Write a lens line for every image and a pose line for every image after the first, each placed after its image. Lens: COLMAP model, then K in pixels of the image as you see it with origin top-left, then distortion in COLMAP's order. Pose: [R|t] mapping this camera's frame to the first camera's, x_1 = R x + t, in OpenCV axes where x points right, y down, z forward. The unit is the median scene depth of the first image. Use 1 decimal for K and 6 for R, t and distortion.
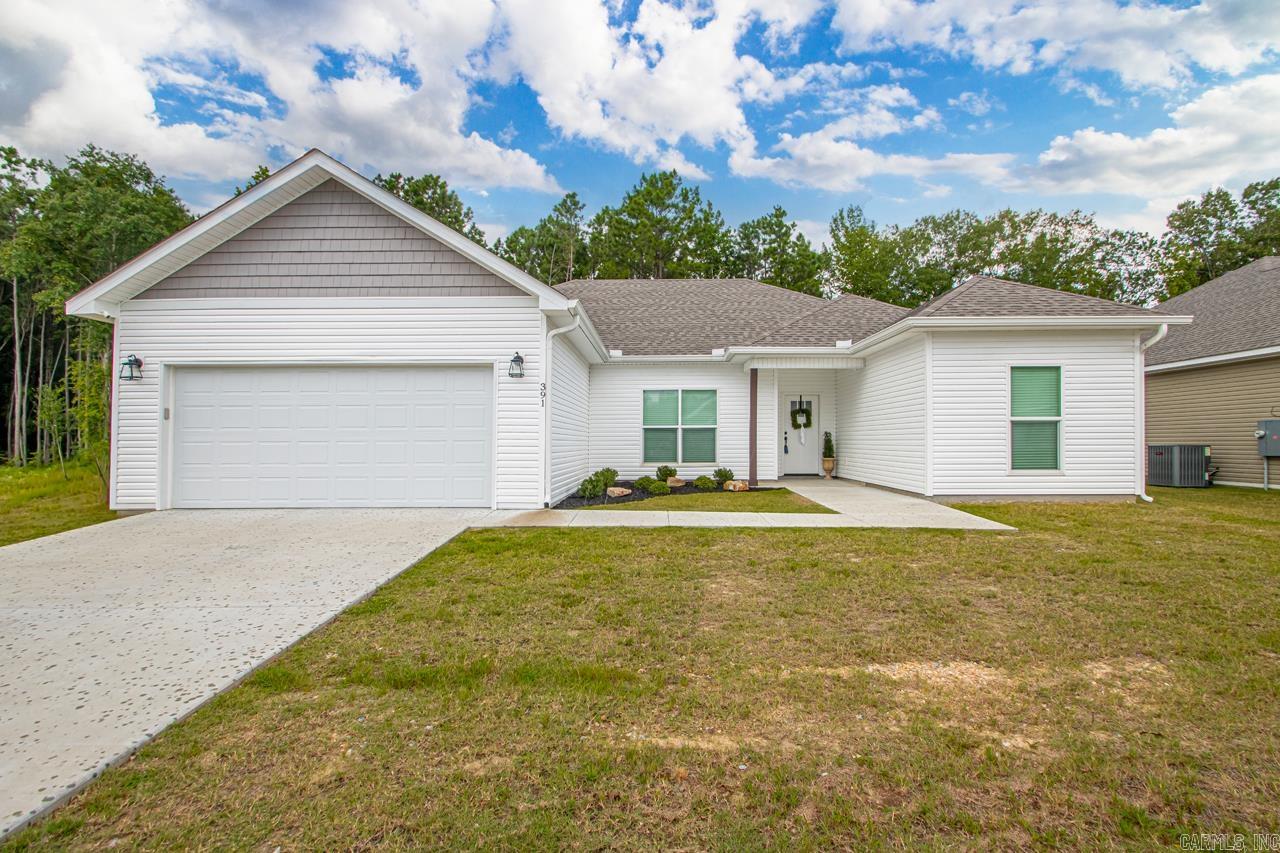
lens RADIAL K [[532.0, 0, 657.4], [0, 532.0, 433.3], [0, 0, 1]] dist [0.001451, -0.000543]
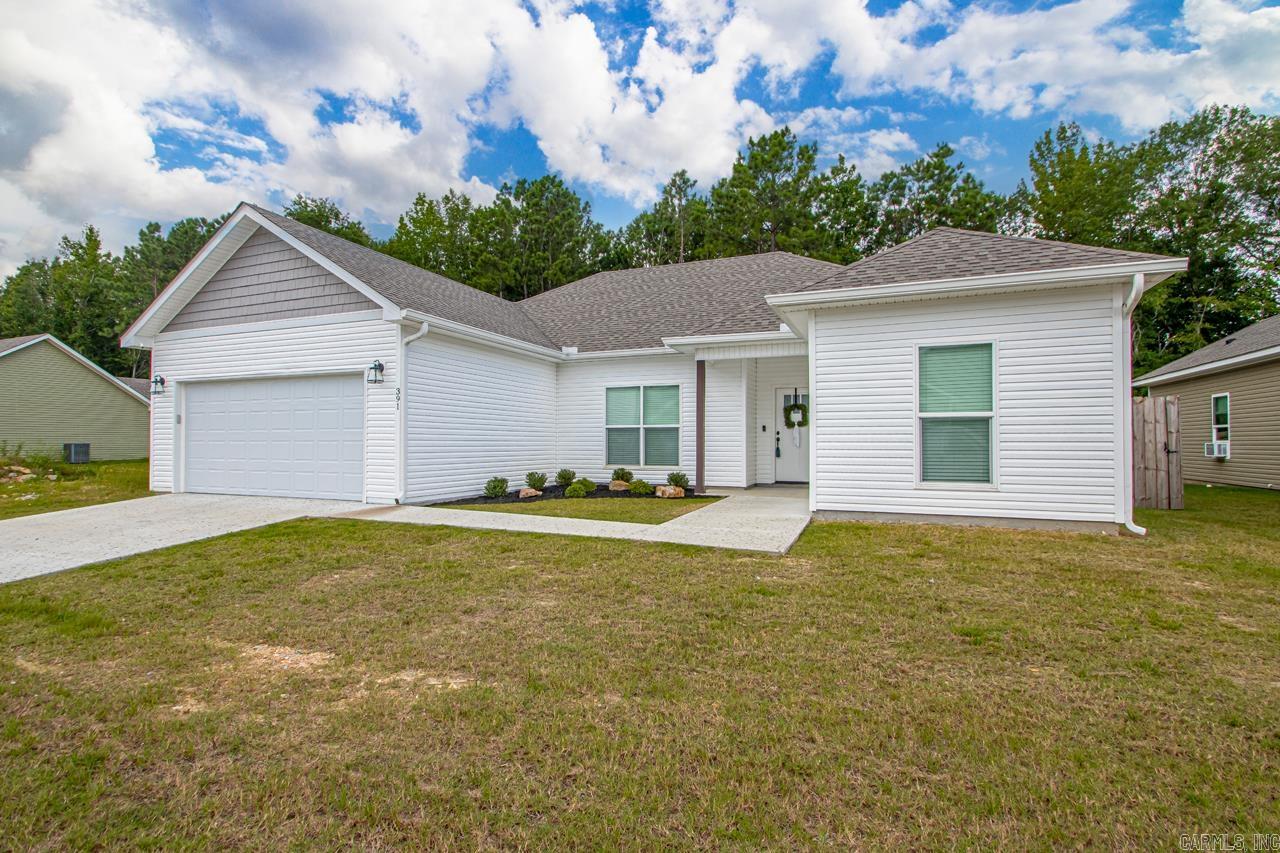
lens RADIAL K [[601.0, 0, 640.0], [0, 601.0, 426.5], [0, 0, 1]] dist [0.017801, -0.015272]
pose [[0.929209, -0.004986, -0.369522, 0.610334], [0.001736, 0.999957, -0.009128, -0.003536], [0.369551, 0.007841, 0.929177, 0.043193]]
